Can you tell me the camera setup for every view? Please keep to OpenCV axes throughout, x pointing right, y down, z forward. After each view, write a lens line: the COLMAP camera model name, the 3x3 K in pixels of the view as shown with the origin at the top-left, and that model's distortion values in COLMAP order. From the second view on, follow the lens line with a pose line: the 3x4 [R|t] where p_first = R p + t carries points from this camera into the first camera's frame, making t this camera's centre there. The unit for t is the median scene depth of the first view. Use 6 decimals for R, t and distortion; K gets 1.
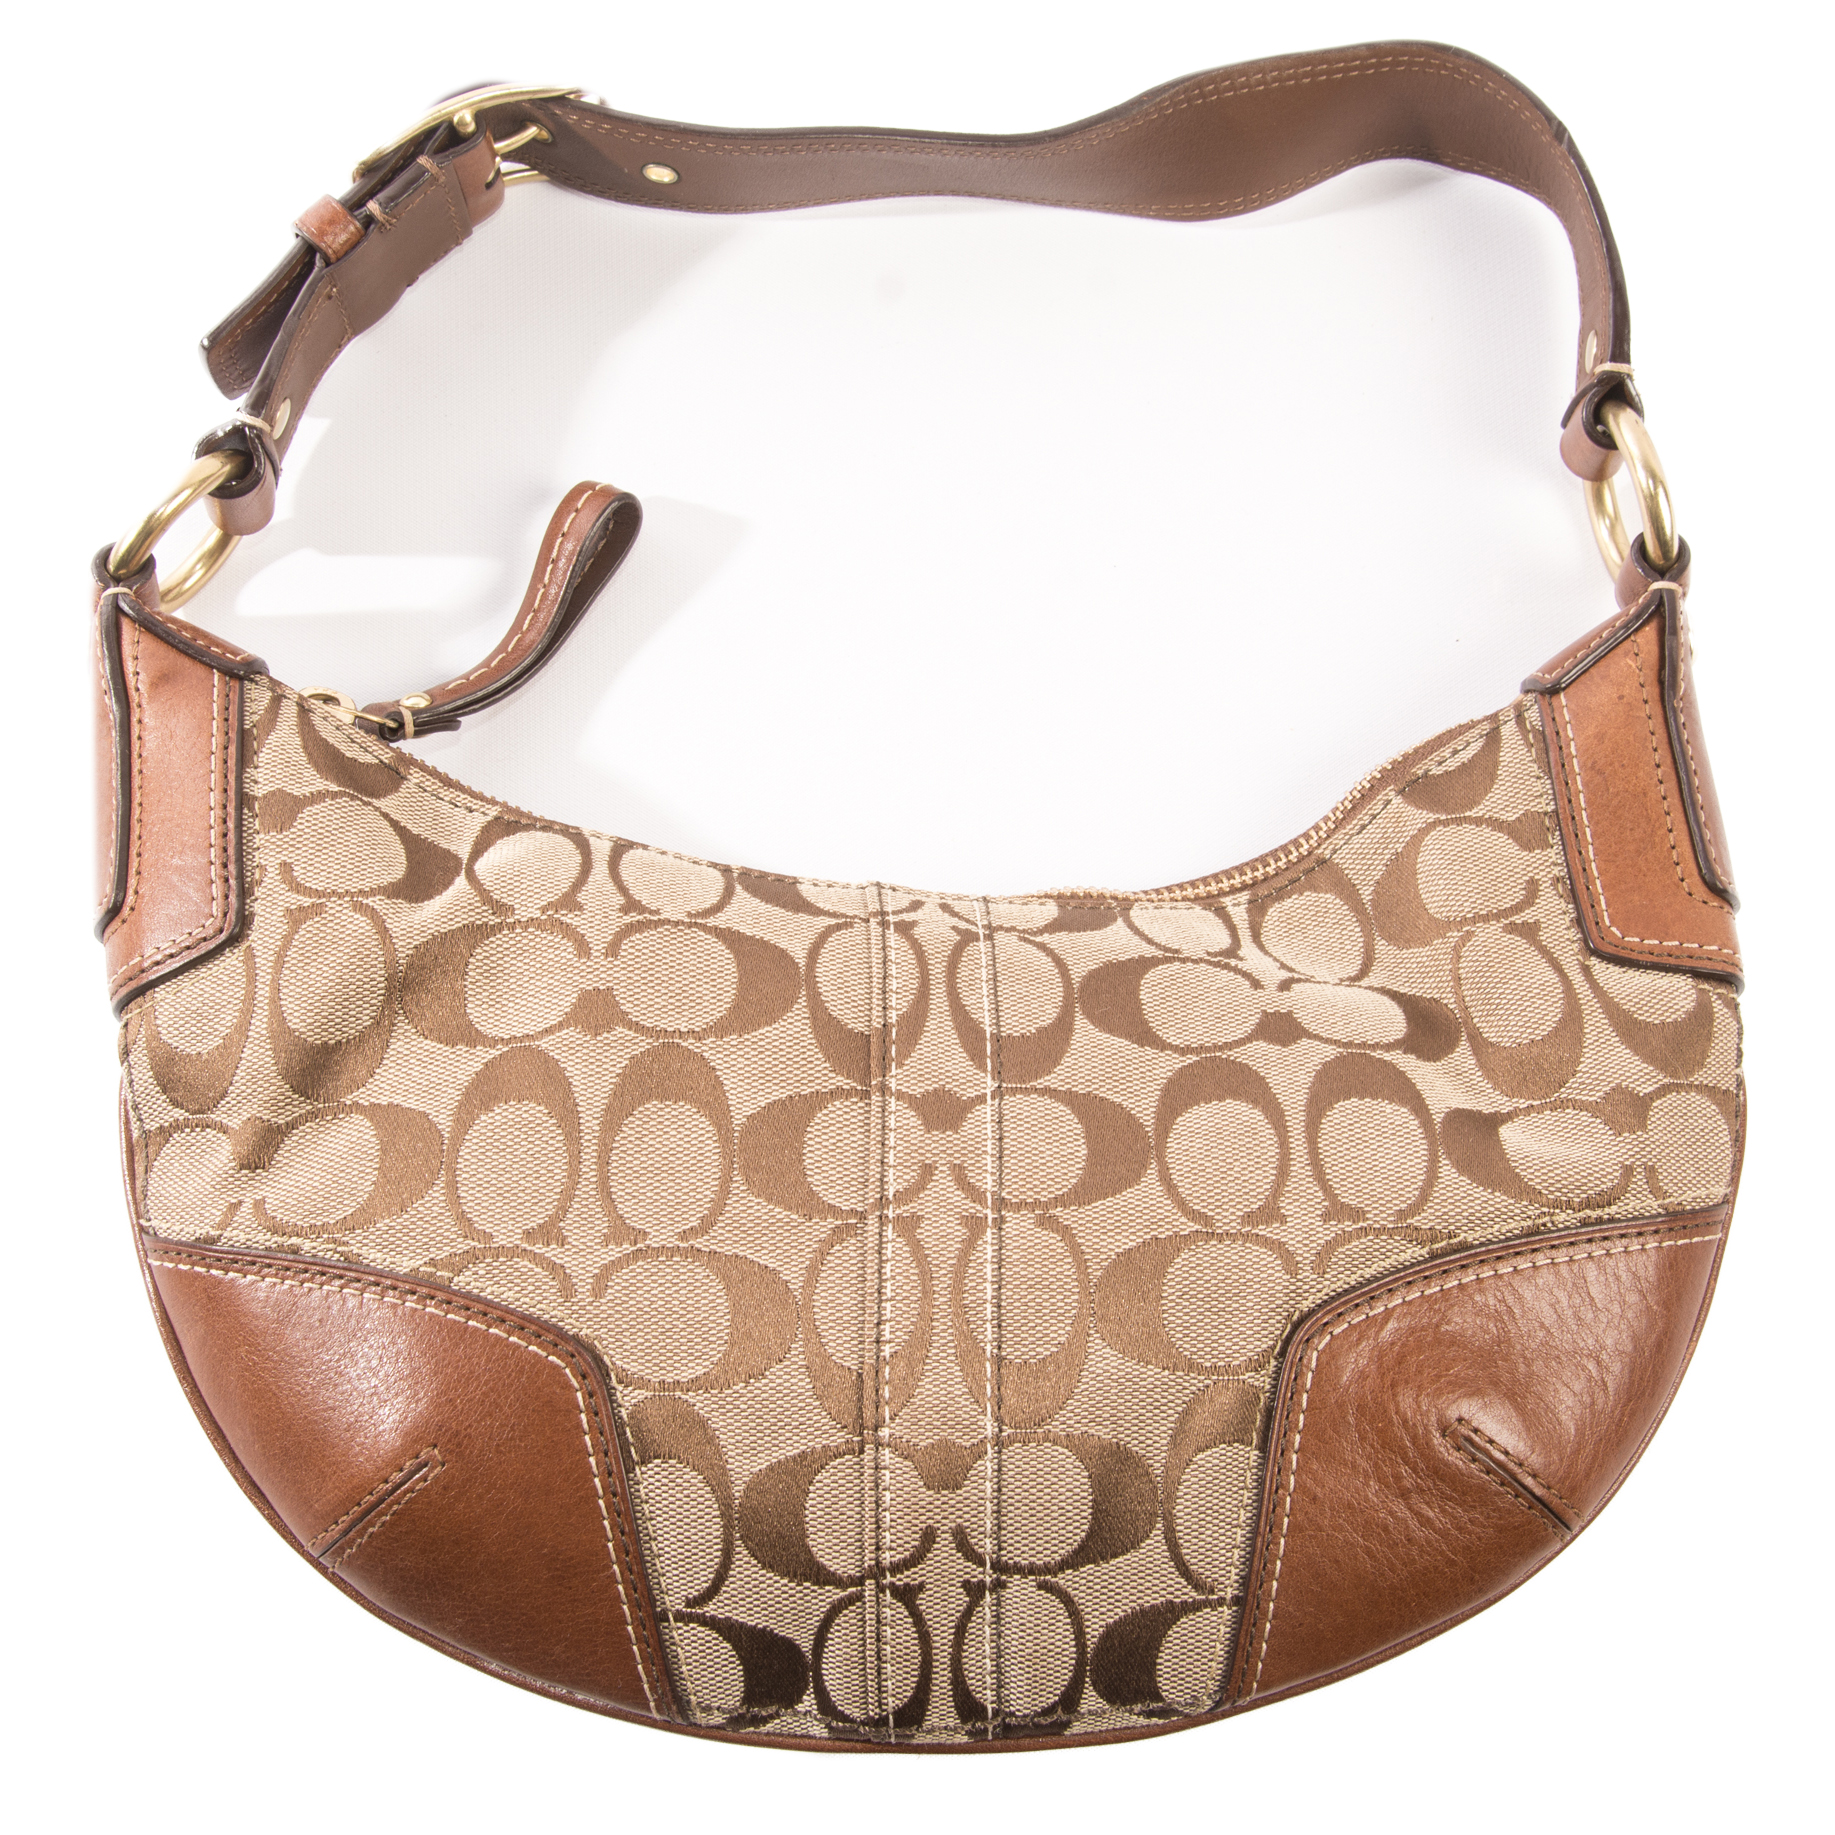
lens RADIAL K [[3407.4, 0, 918.4], [0, 3407.4, 916.0], [0, 0, 1]] dist [0.029898, 0.000000]
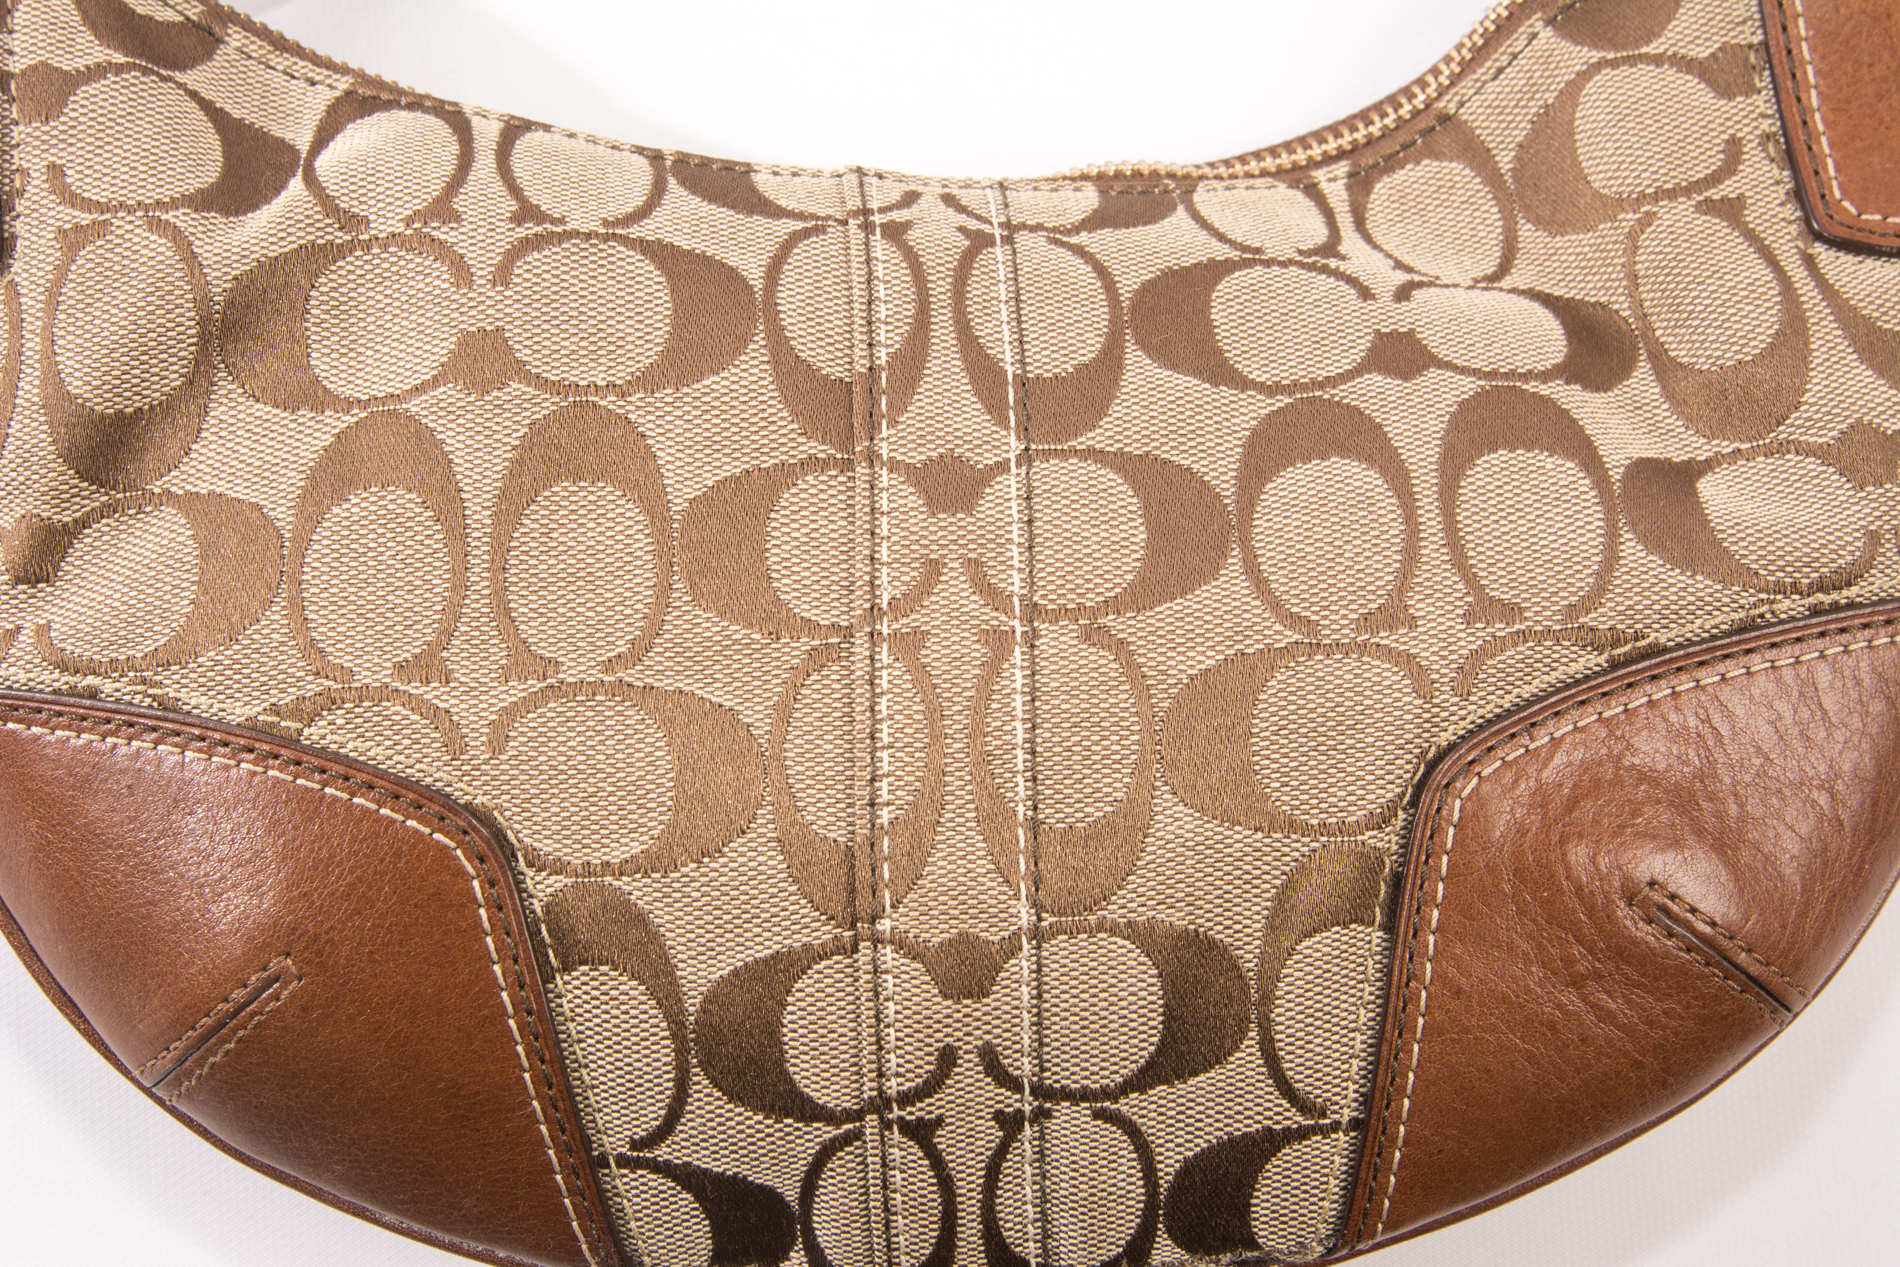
lens RADIAL K [[3316.8, 0, 946.2], [0, 3316.8, 637.9], [0, 0, 1]] dist [0.088973, 0.000000]
pose [[0.999620, -0.027453, -0.002296, 0.006755], [0.027467, 0.986752, 0.159895, -0.026148], [-0.002124, -0.159898, 0.987131, 0.279614]]
